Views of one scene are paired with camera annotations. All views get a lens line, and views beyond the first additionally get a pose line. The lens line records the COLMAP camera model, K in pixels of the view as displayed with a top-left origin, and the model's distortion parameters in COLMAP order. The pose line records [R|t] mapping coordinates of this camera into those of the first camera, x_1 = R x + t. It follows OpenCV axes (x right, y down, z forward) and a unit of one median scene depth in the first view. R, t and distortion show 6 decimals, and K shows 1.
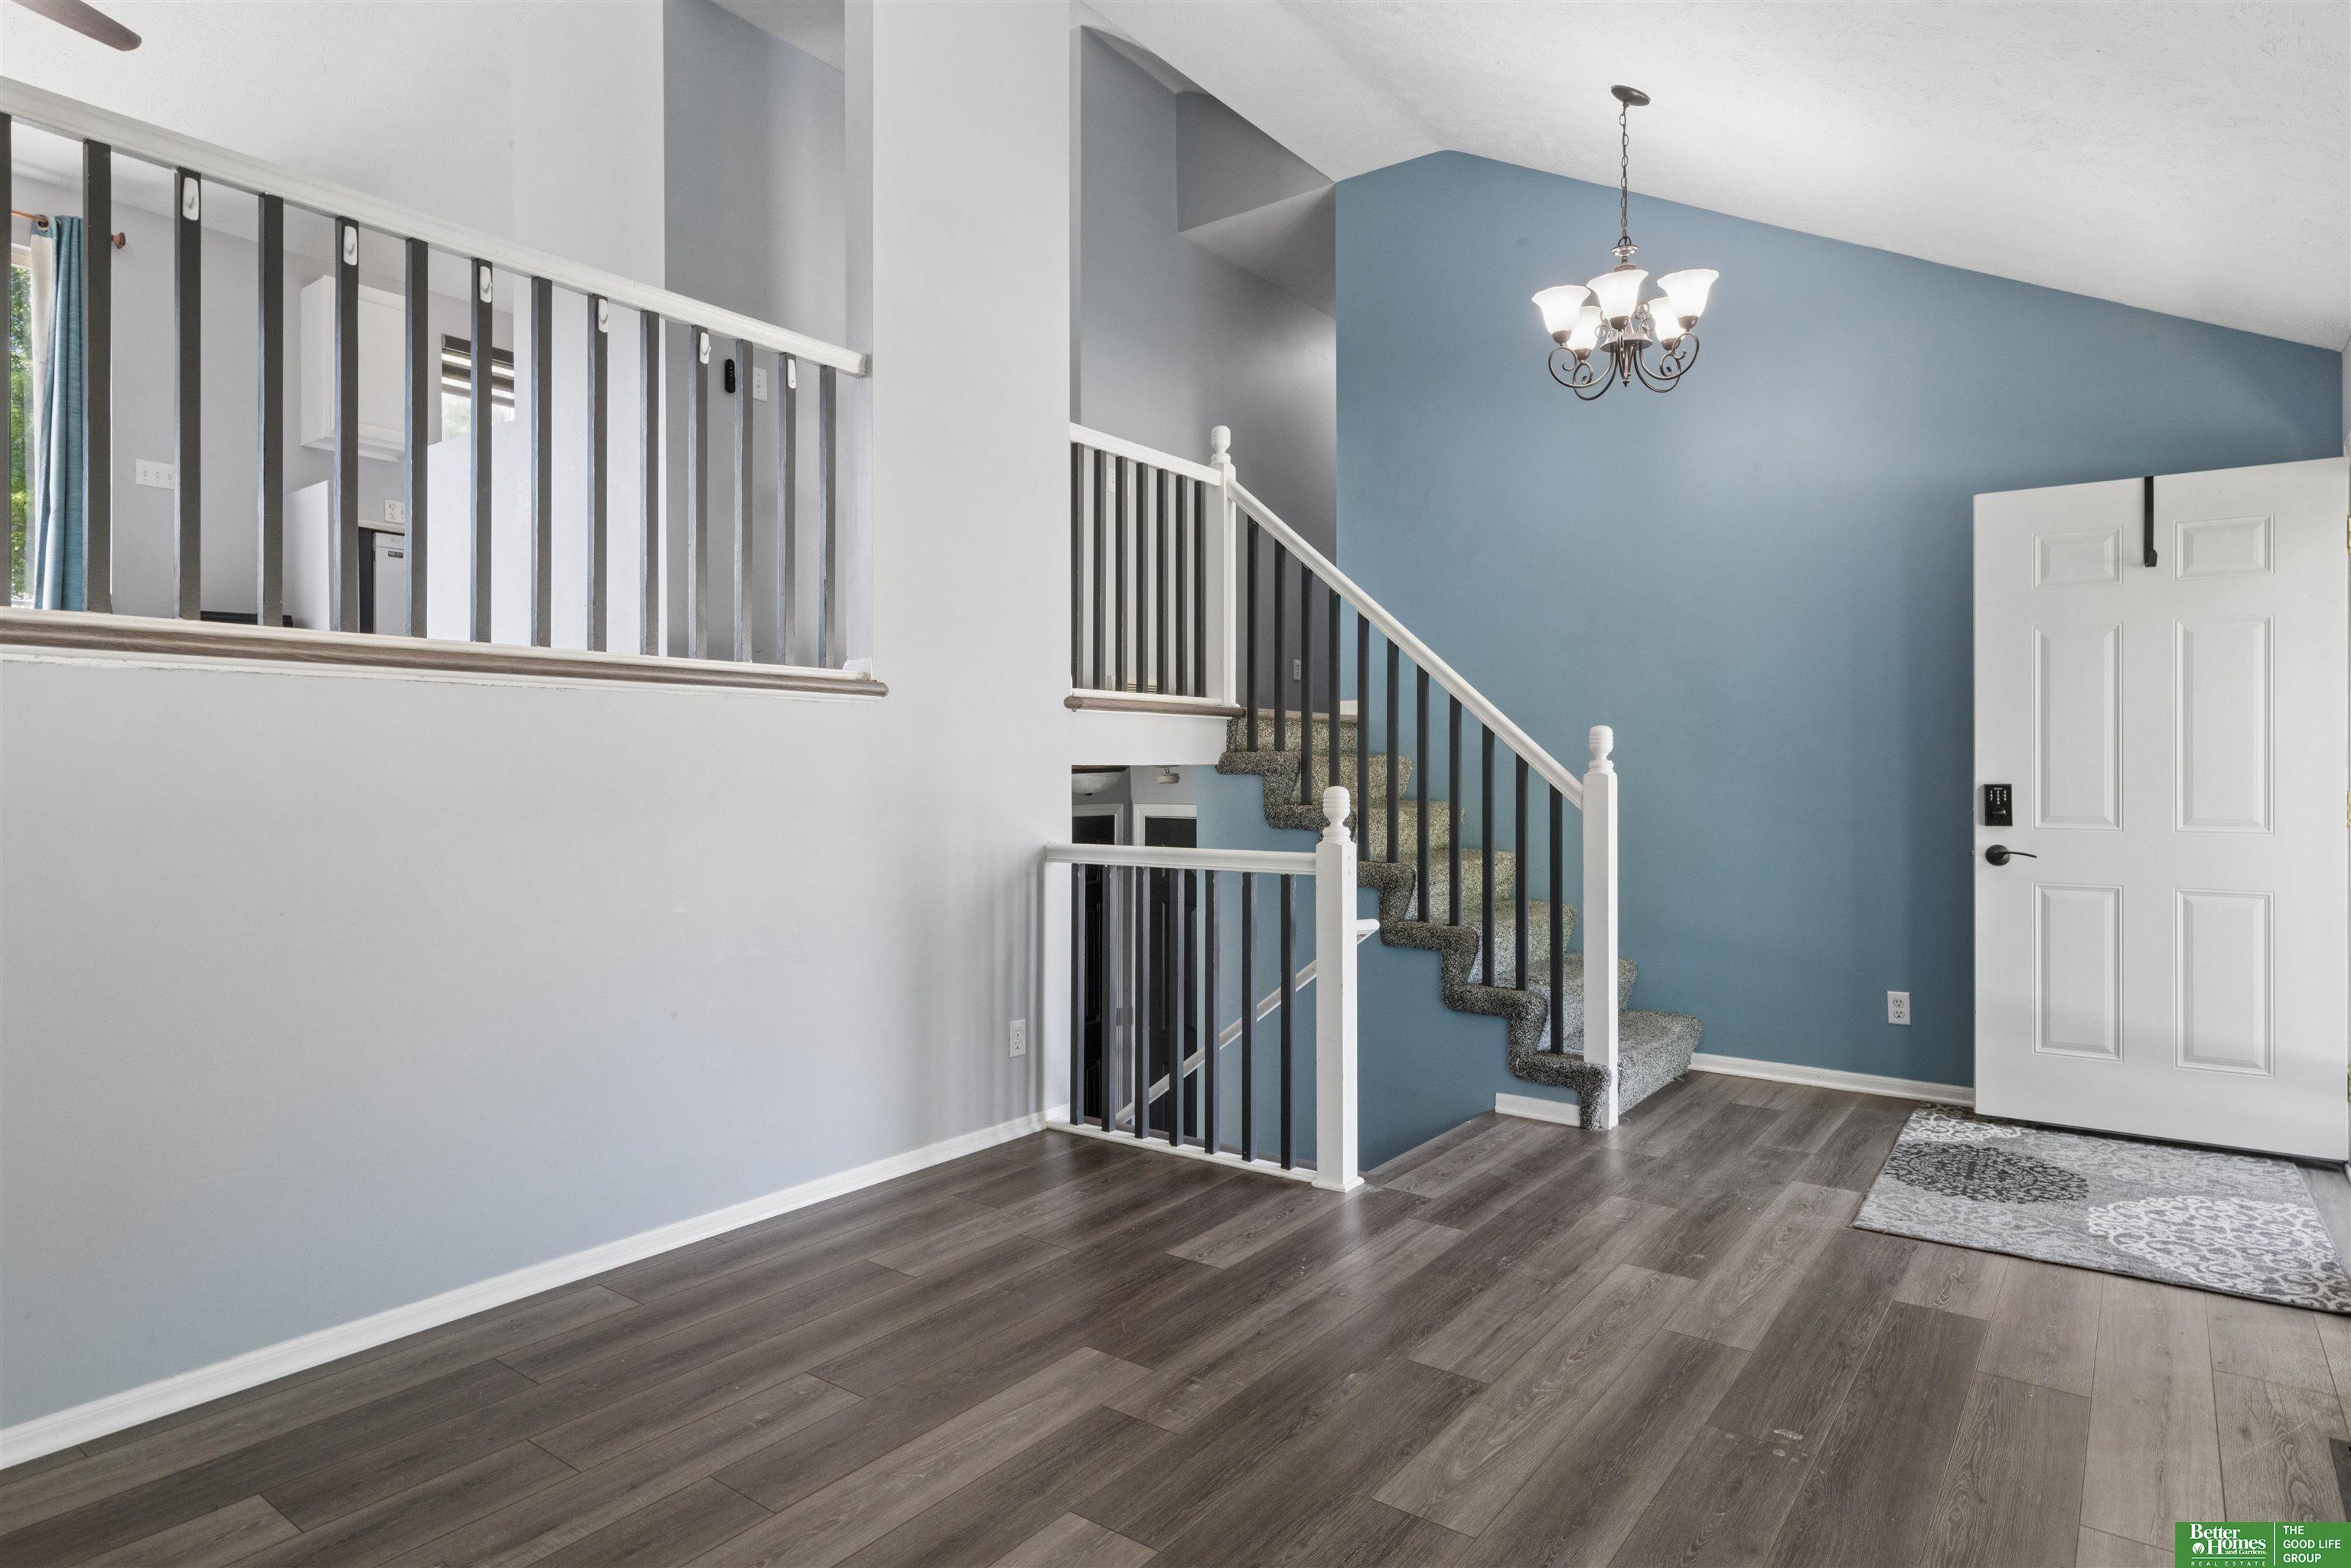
lens RADIAL K [[1290.5, 0, 1177.8], [0, 1290.5, 766.6], [0, 0, 1]] dist [0.005402, -0.001107]
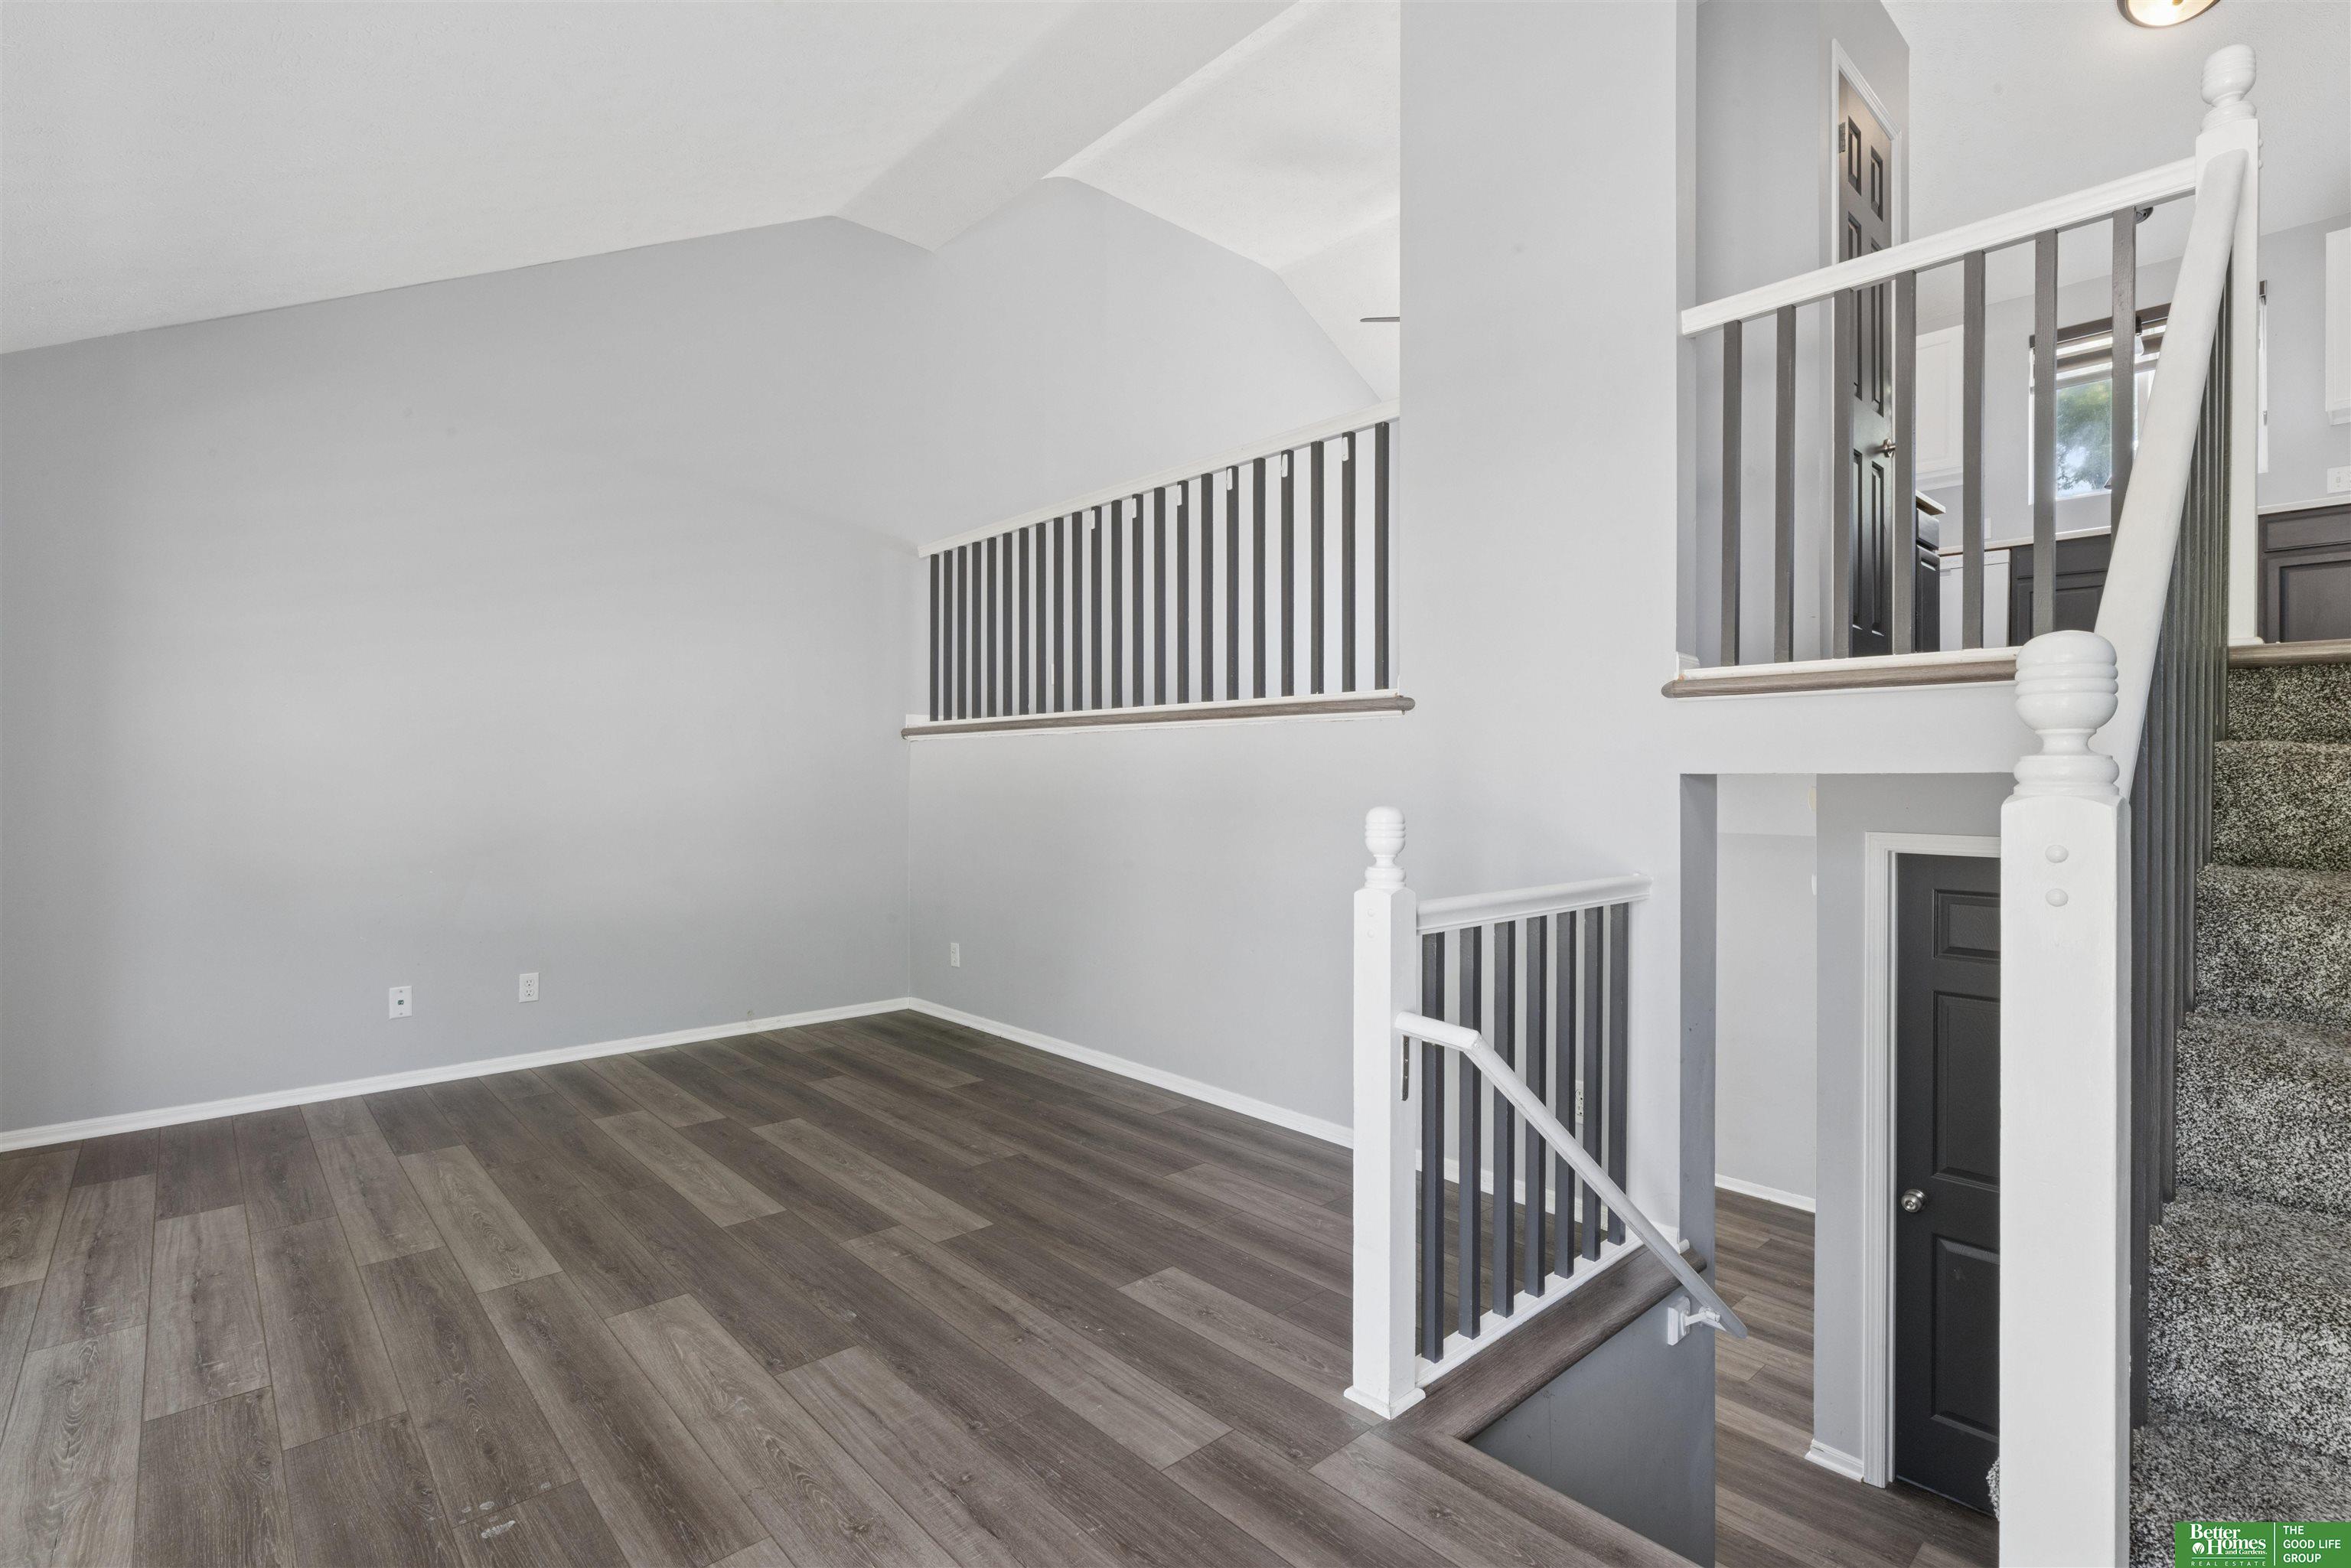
lens RADIAL K [[1096.3, 0, 1180.4], [0, 1096.3, 786.7], [0, 0, 1]] dist [-0.000438, 0.000441]
pose [[-0.181316, 0.011969, -0.983352, 0.753605], [0.000244, 0.999926, 0.012126, -0.002745], [0.983425, 0.001959, -0.181306, 1.072042]]
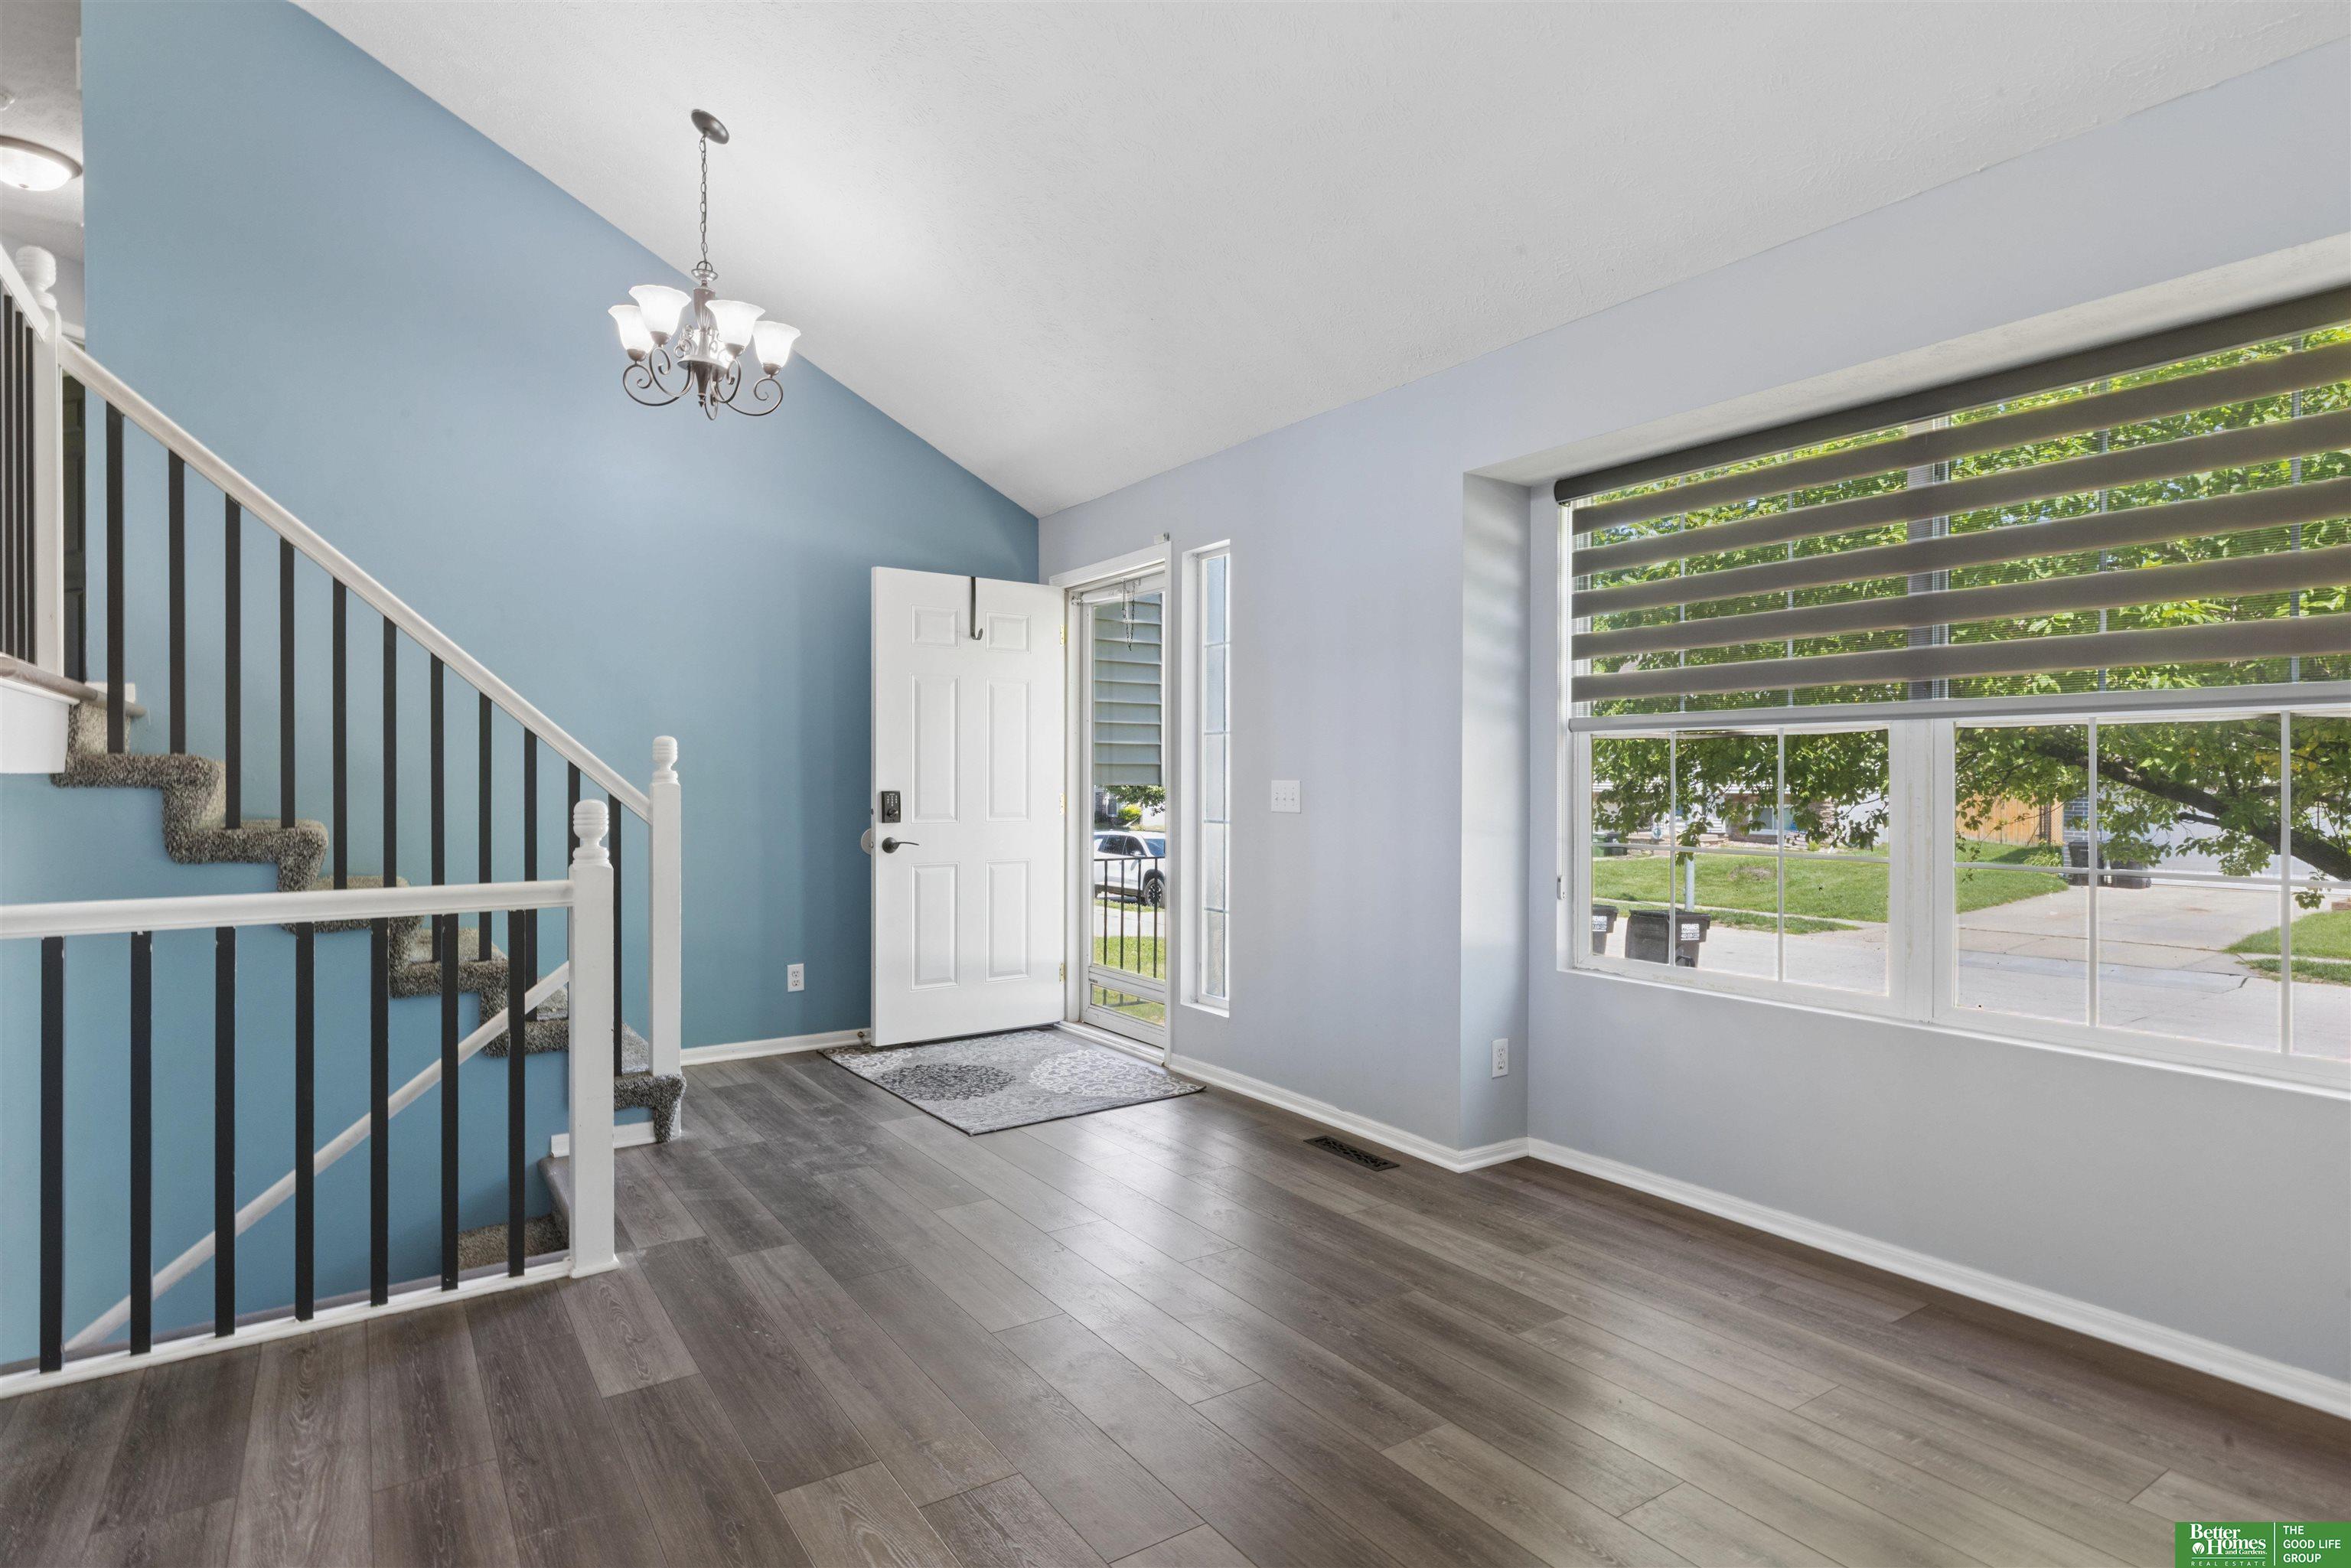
lens RADIAL K [[1228.2, 0, 1177.4], [0, 1228.2, 783.8], [0, 0, 1]] dist [-0.001945, -0.000390]
pose [[0.325895, -0.002612, 0.945402, -0.552726], [-0.003071, 0.999988, 0.003822, 0.001012], [-0.945401, -0.004149, 0.325883, 0.399160]]
